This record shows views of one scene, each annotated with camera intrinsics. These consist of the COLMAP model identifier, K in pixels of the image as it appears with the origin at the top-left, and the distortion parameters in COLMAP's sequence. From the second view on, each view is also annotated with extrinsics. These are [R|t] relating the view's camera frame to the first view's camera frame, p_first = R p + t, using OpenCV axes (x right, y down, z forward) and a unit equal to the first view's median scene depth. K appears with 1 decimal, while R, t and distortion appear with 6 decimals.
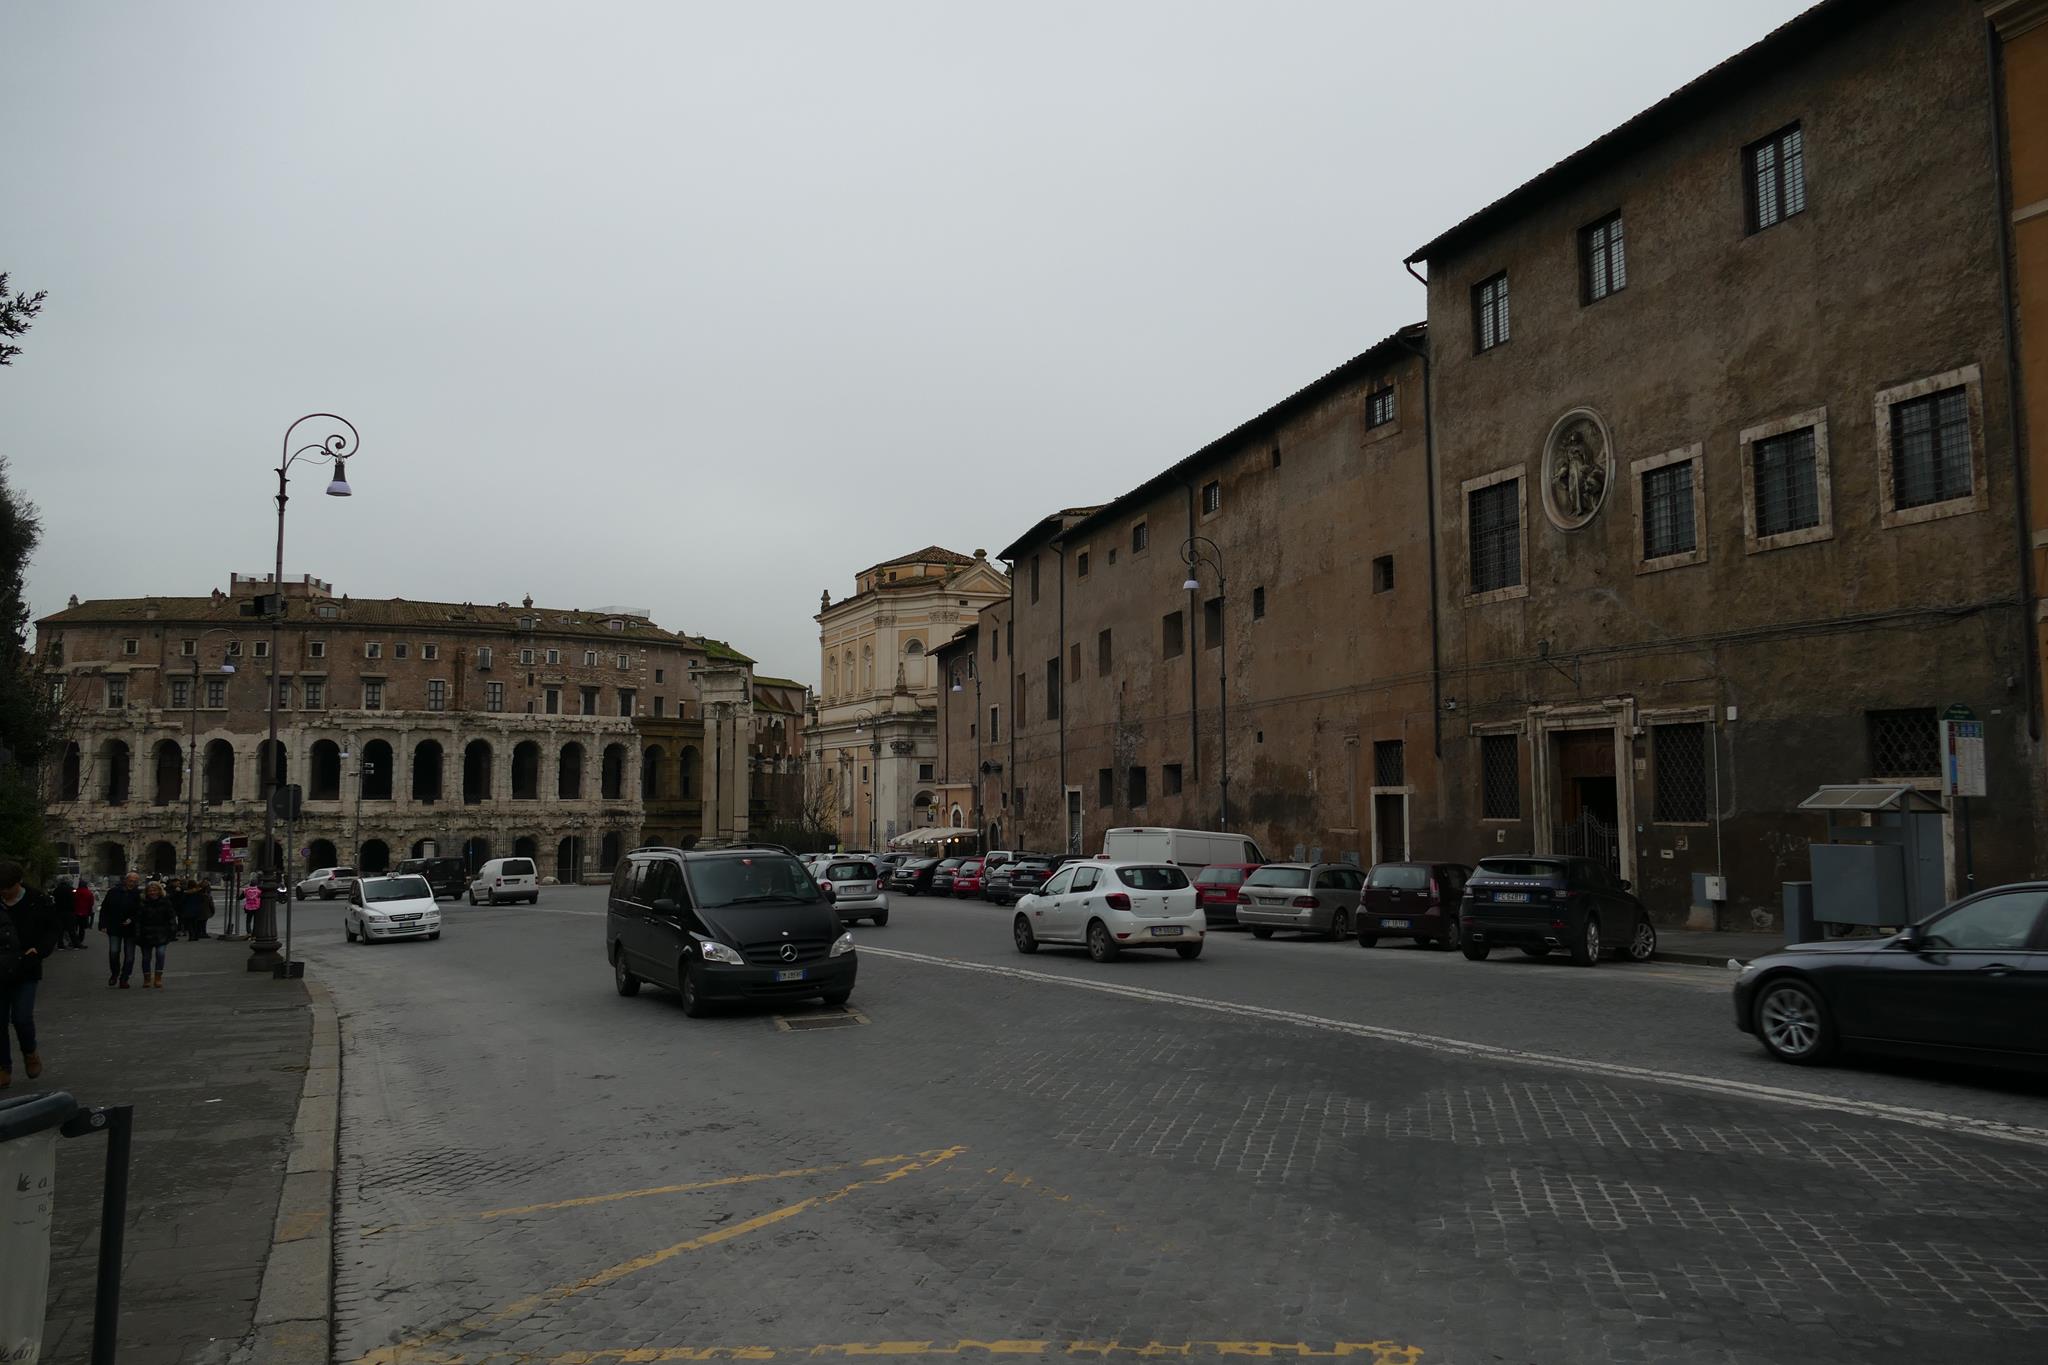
lens RADIAL K [[1485.8, 0, 1024.0], [0, 1485.8, 682.5], [0, 0, 1]] dist [-0.004415, 0.002584]
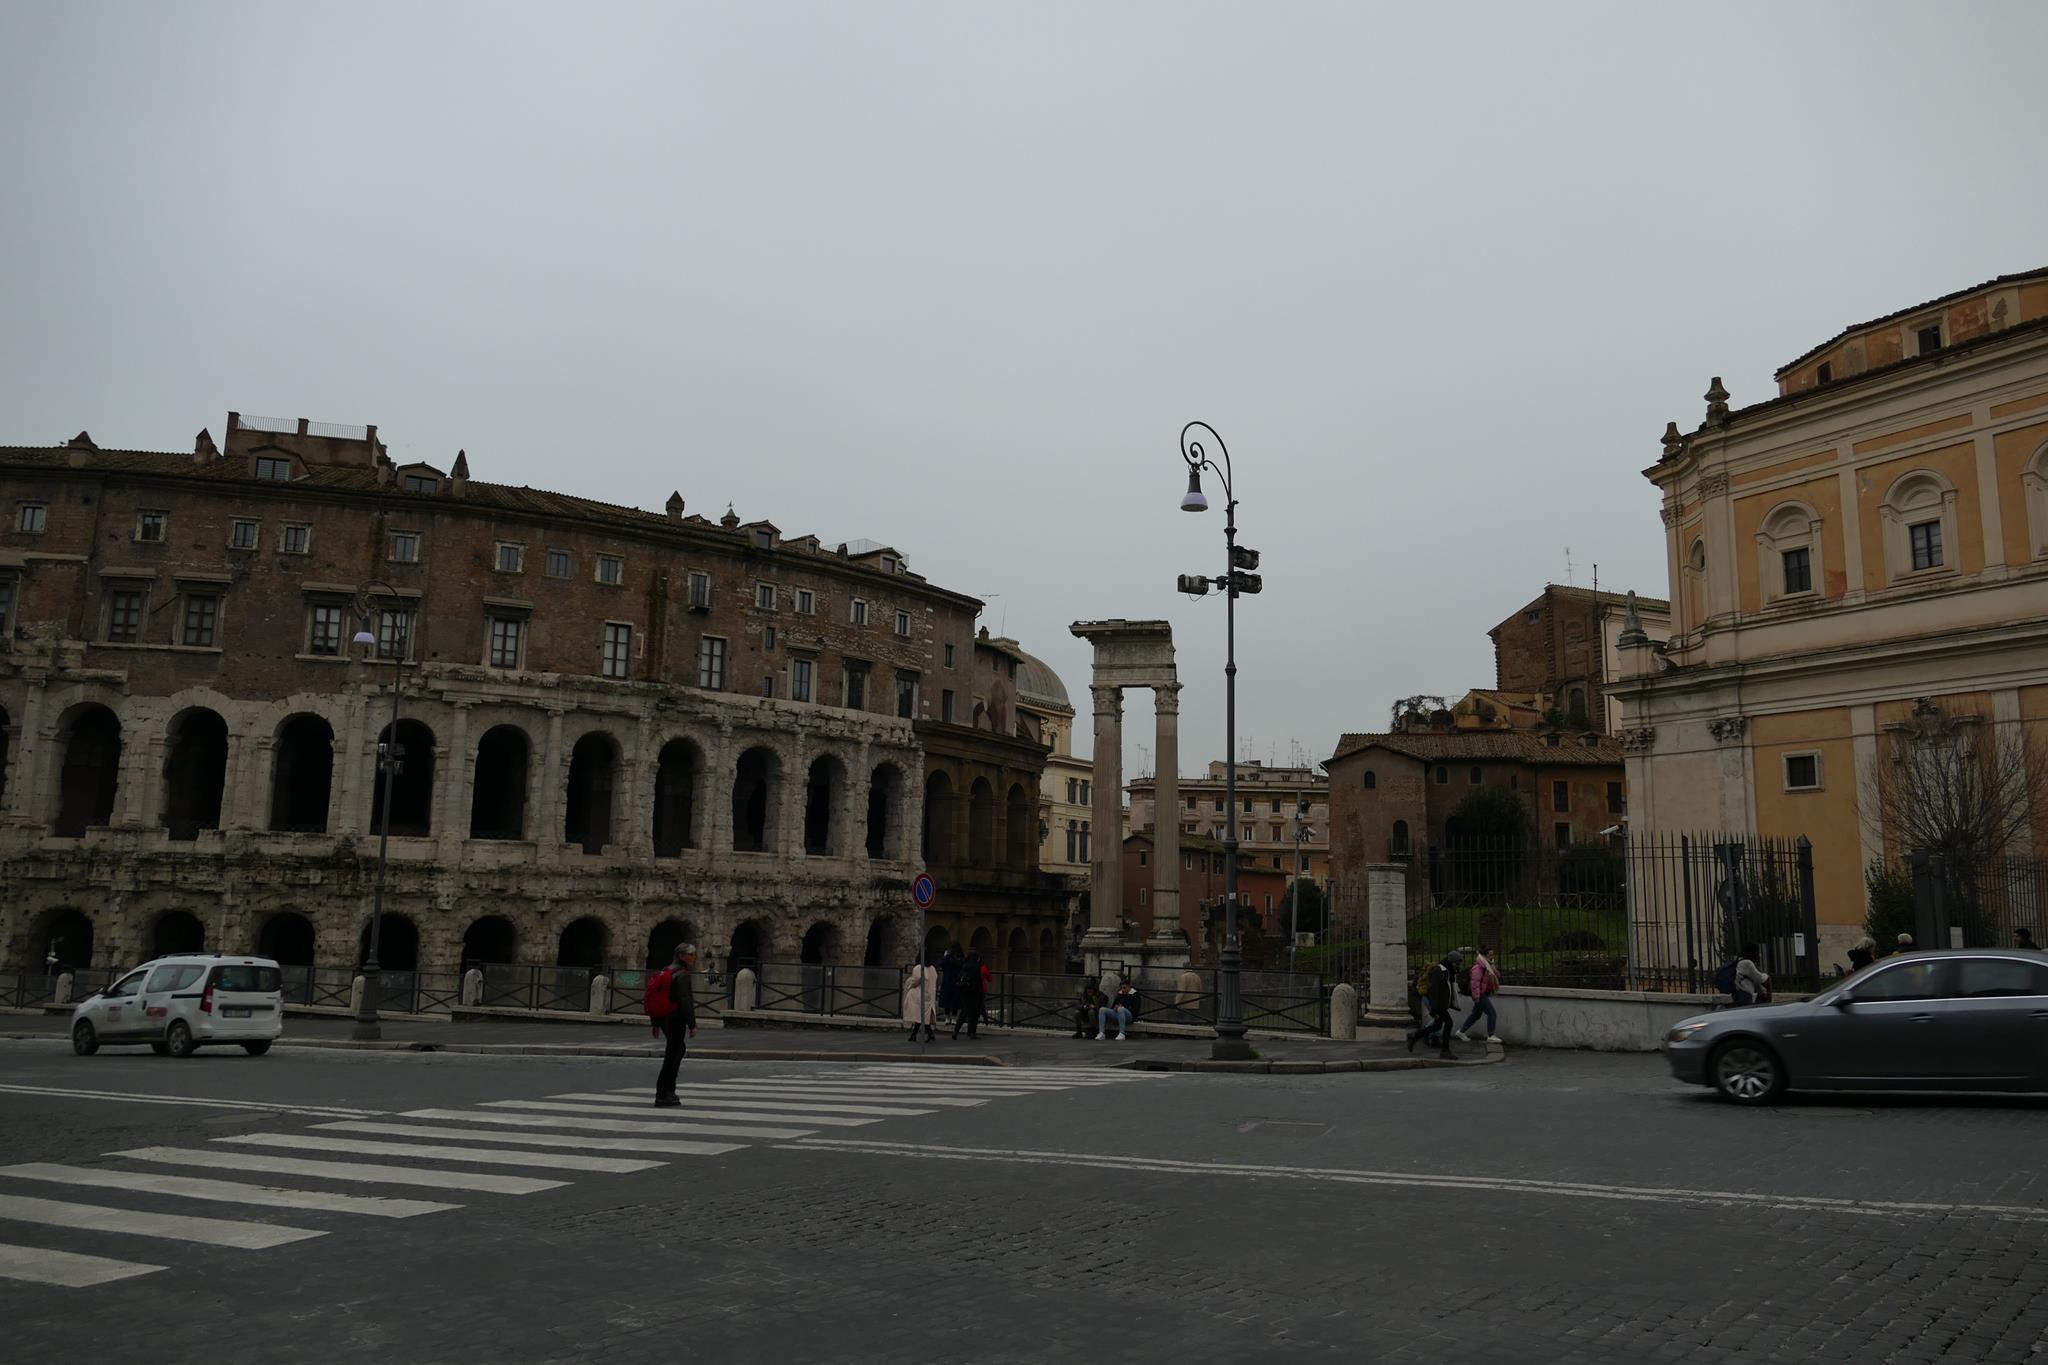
lens RADIAL K [[1485.8, 0, 1024.0], [0, 1485.8, 682.5], [0, 0, 1]] dist [-0.004415, 0.002584]
pose [[0.993326, 0.041402, 0.107655, -0.307635], [-0.032626, 0.996095, -0.082040, 0.059892], [-0.110631, 0.077980, 0.990798, 0.451467]]
